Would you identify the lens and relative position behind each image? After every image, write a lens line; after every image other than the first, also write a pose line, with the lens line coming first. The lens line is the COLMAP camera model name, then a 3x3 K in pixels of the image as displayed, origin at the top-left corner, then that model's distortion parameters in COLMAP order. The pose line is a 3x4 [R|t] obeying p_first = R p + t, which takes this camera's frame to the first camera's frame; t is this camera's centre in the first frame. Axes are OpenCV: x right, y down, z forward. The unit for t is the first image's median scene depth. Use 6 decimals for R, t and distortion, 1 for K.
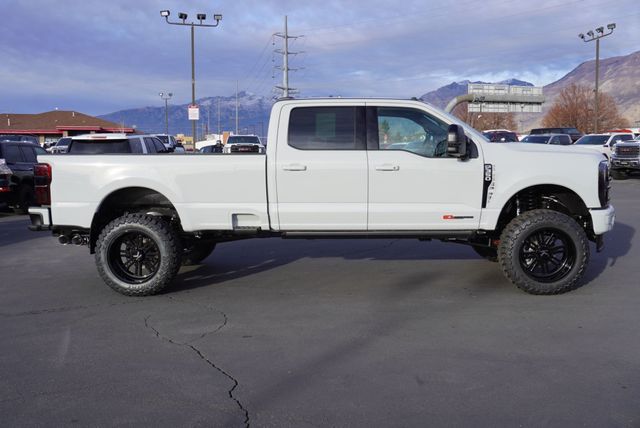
lens RADIAL K [[619.5, 0, 320.7], [0, 619.5, 221.7], [0, 0, 1]] dist [-0.006992, -0.011708]
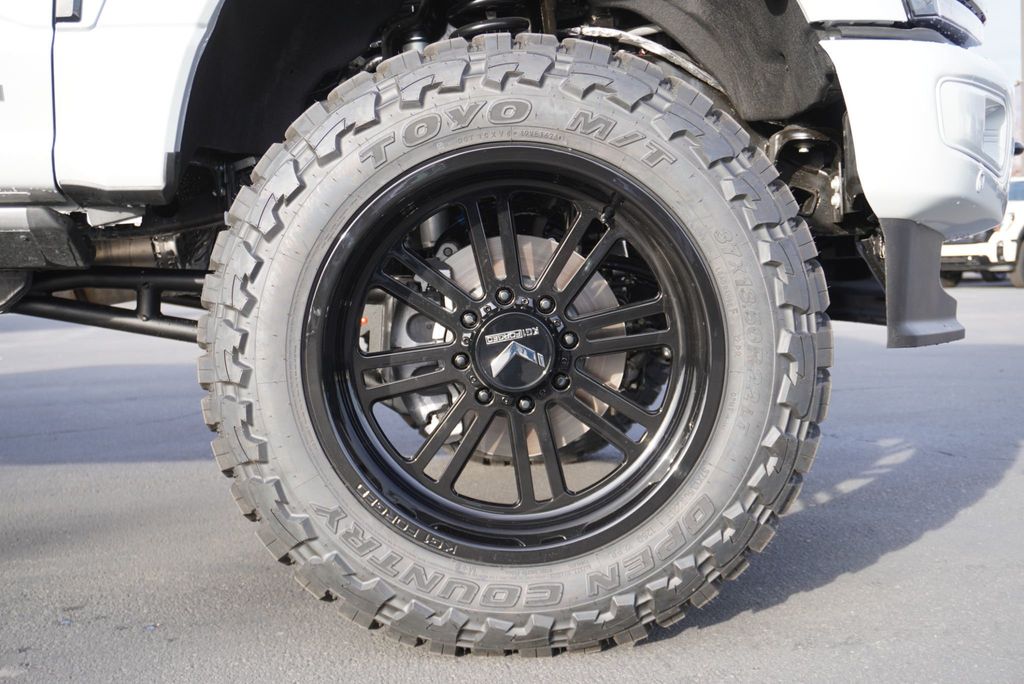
lens RADIAL K [[1334.1, 0, 512.0], [0, 1334.1, 342.0], [0, 0, 1]] dist [-0.000051, -0.006148]
pose [[0.999455, -0.005829, 0.032496, 0.335144], [0.008292, 0.997060, -0.076170, 0.068592], [-0.031957, 0.076398, 0.996565, 0.670046]]
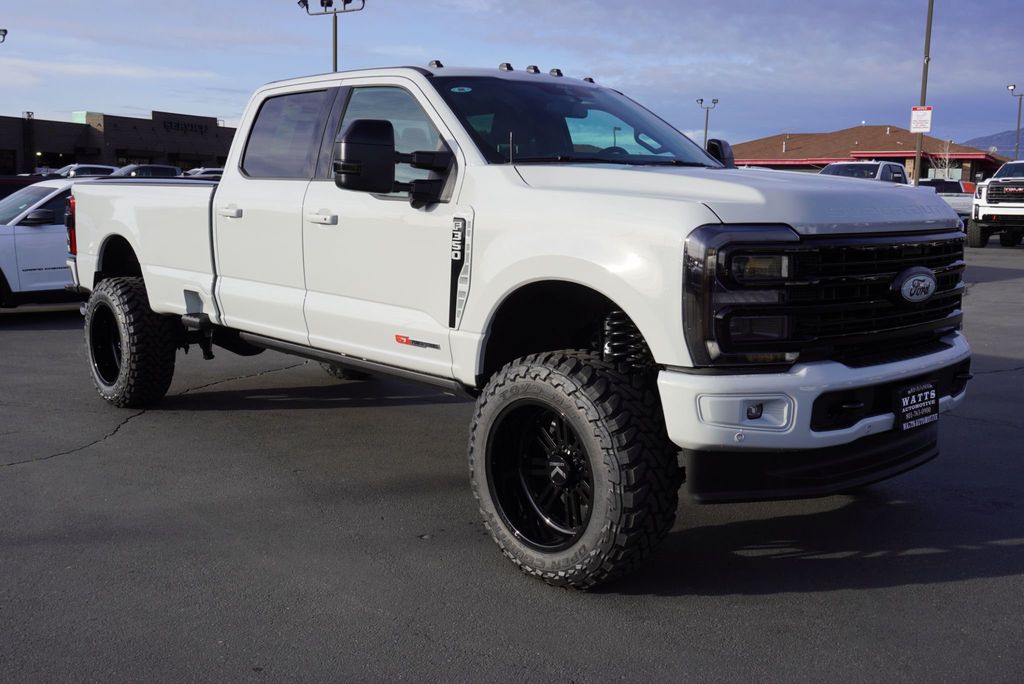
lens RADIAL K [[1030.5, 0, 512.0], [0, 1030.5, 342.0], [0, 0, 1]] dist [-0.012197, -0.007515]
pose [[0.700766, 0.124015, -0.702529, 0.724612], [-0.102332, 0.992064, 0.073051, -0.062396], [0.706014, 0.020699, 0.707896, 0.526504]]
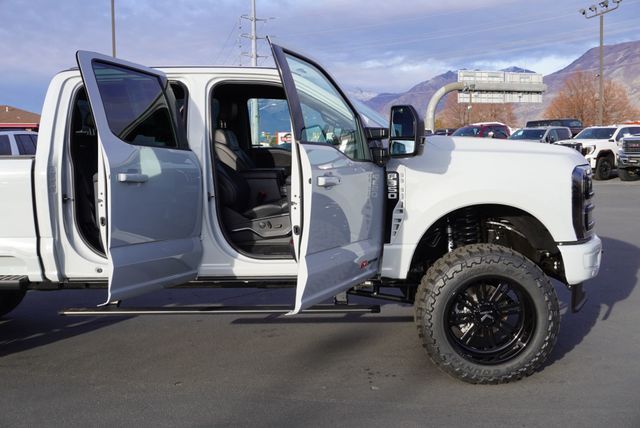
lens RADIAL K [[683.2, 0, 320.0], [0, 683.2, 214.0], [0, 0, 1]] dist [-0.012187, -0.005582]
pose [[0.999816, -0.009204, 0.016856, 0.176890], [0.009503, 0.999797, -0.017747, -0.038013], [-0.016689, 0.017904, 0.999700, 0.309805]]
